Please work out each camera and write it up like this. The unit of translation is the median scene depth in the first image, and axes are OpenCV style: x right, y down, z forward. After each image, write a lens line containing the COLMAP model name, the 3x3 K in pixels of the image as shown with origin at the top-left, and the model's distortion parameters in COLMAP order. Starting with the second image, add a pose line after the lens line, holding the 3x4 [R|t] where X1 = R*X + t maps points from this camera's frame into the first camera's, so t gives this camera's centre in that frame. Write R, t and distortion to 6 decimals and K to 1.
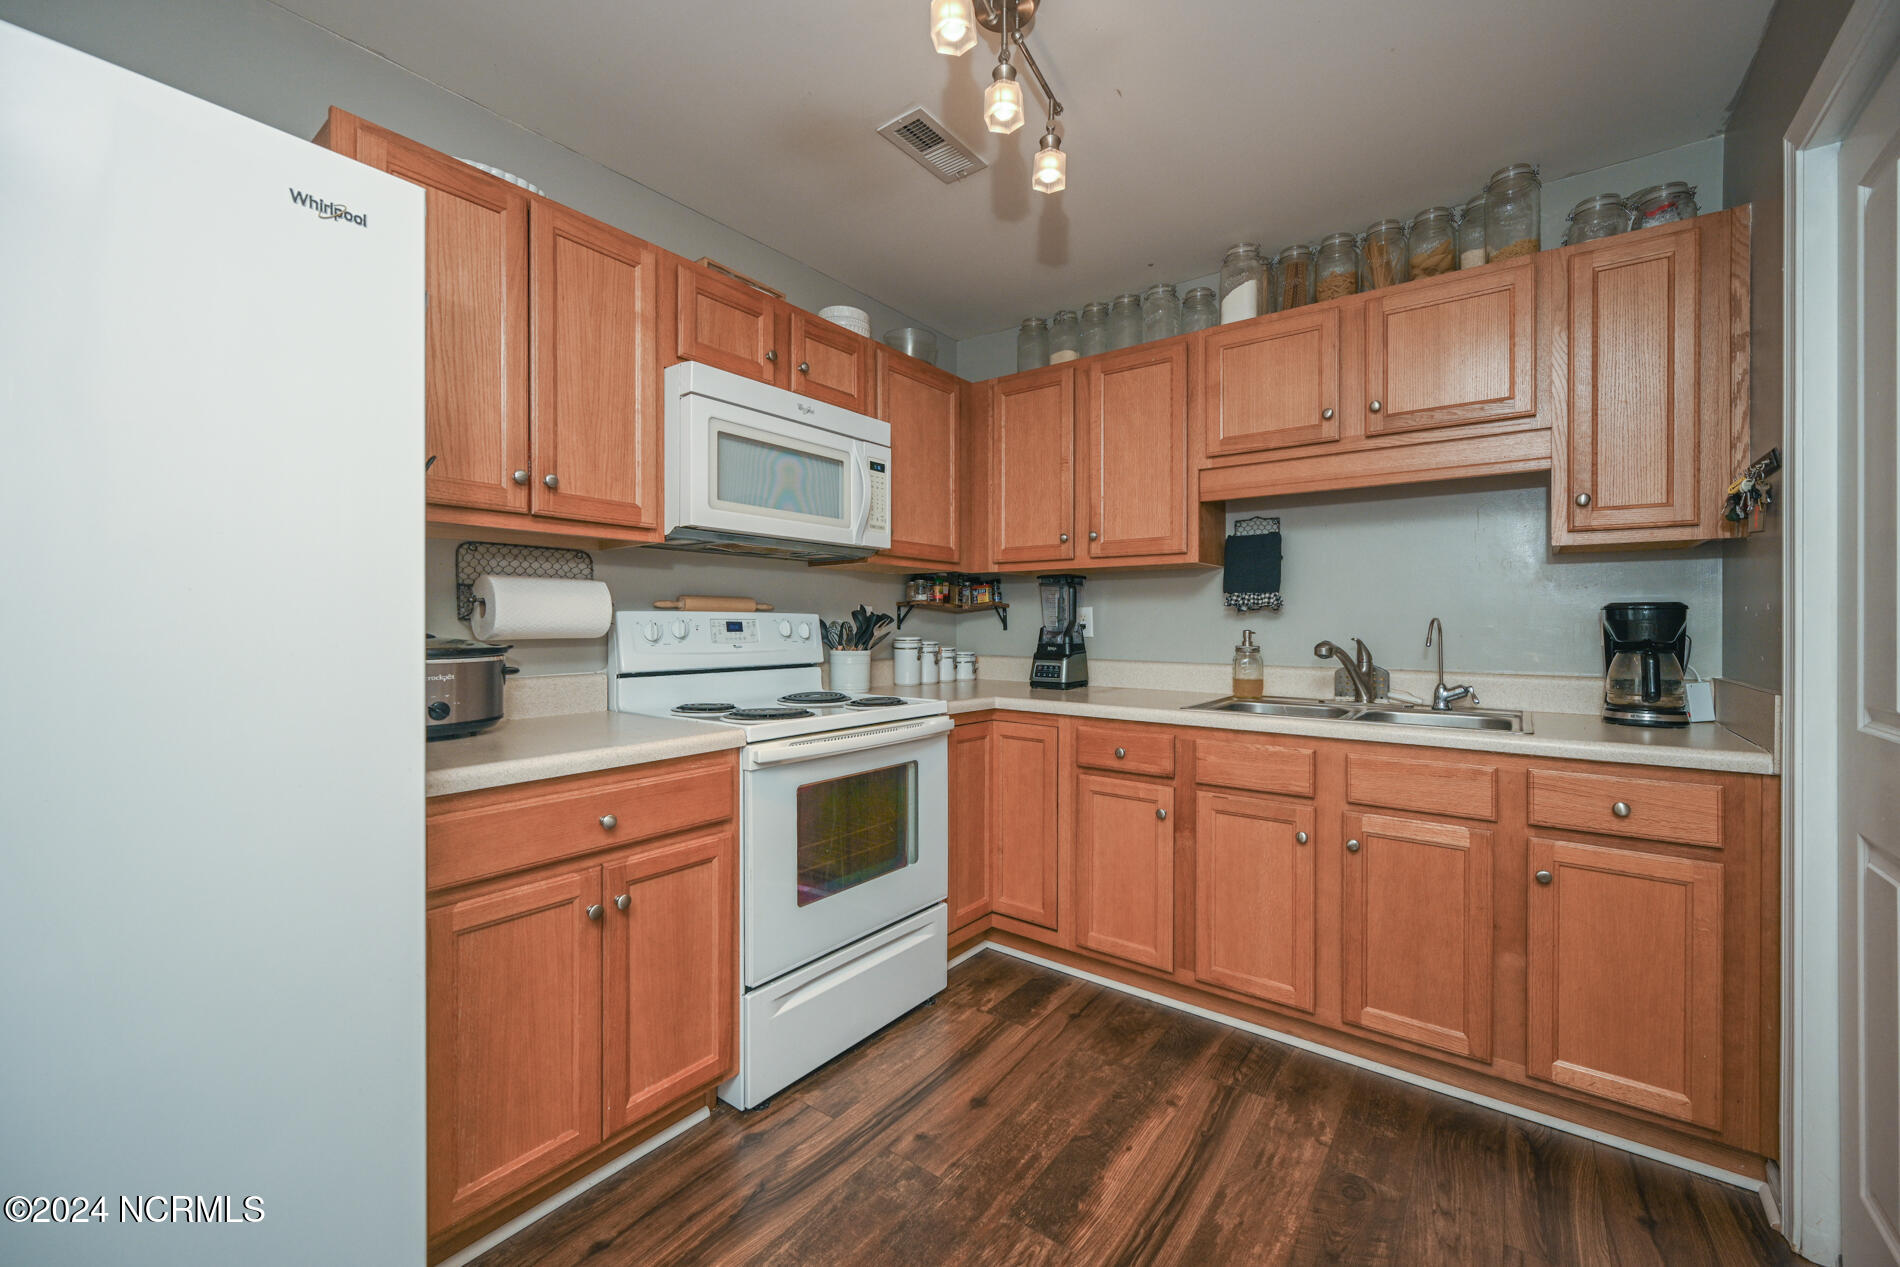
lens RADIAL K [[774.0, 0, 937.1], [0, 774.0, 632.6], [0, 0, 1]] dist [0.000879, -0.000166]
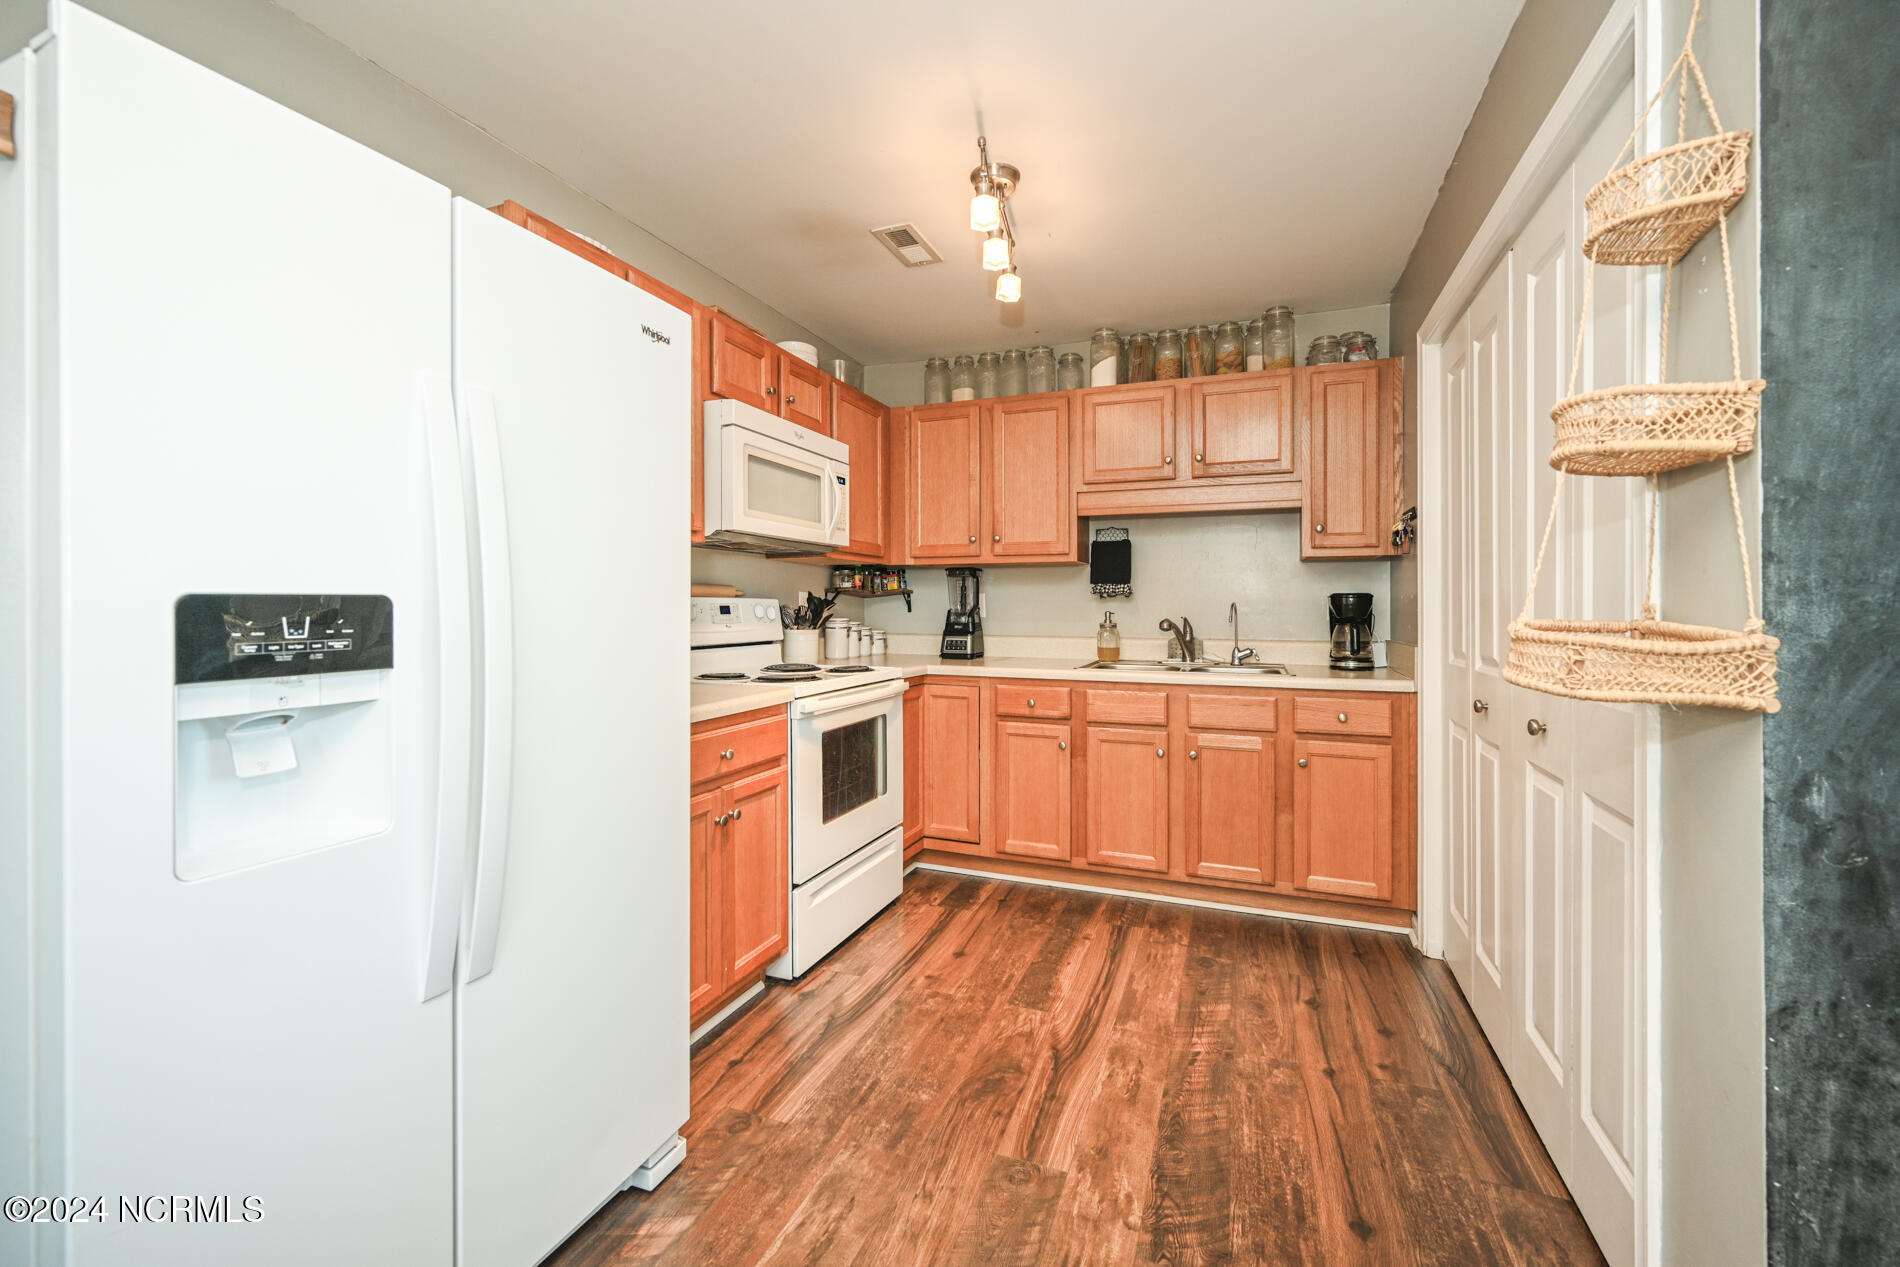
lens RADIAL K [[774.0, 0, 958.9], [0, 774.0, 614.9], [0, 0, 1]] dist [0.000879, -0.000166]
pose [[0.959308, -0.004133, 0.282333, -0.314398], [0.004407, 0.999990, -0.000337, 0.002768], [-0.282329, 0.001567, 0.959316, -0.304519]]
